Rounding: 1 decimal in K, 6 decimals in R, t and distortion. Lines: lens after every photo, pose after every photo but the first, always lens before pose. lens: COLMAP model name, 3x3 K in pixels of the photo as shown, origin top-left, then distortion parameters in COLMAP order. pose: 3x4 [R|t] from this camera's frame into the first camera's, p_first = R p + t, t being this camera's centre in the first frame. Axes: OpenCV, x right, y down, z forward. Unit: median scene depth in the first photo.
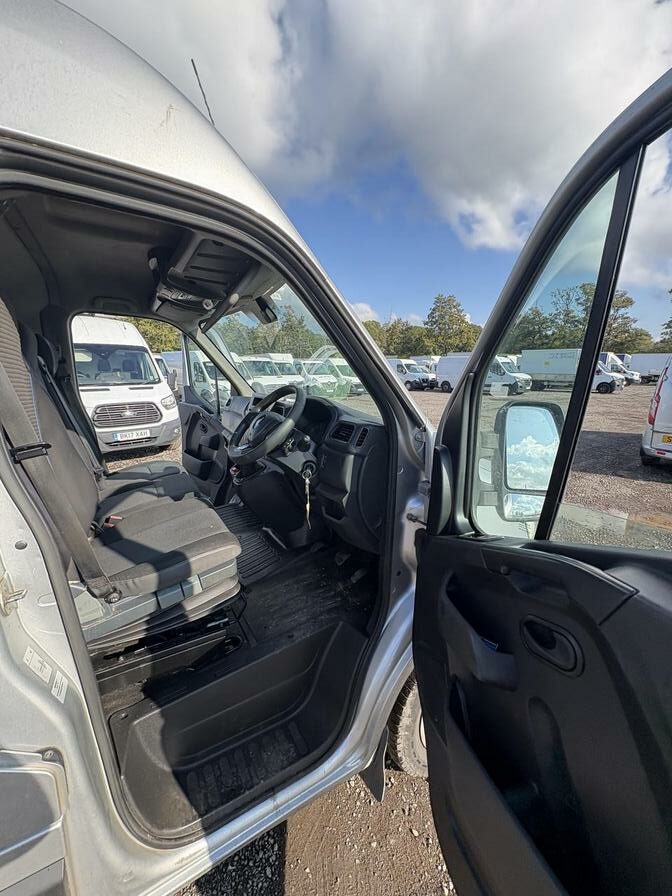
lens RADIAL K [[357.4, 0, 334.9], [0, 357.4, 448.9], [0, 0, 1]] dist [-0.001023, 0.000284]
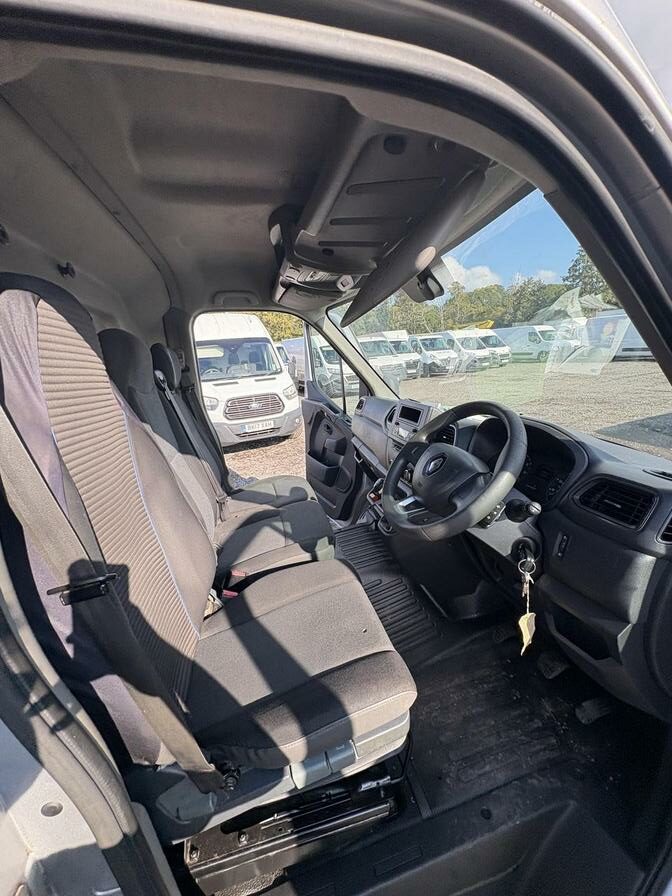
lens RADIAL K [[357.4, 0, 334.9], [0, 357.4, 448.9], [0, 0, 1]] dist [-0.001023, 0.000284]
pose [[0.952917, 0.011649, -0.303007, -0.080869], [0.006292, 0.998287, 0.058167, -0.060185], [0.303166, -0.057334, 0.951211, 0.154043]]
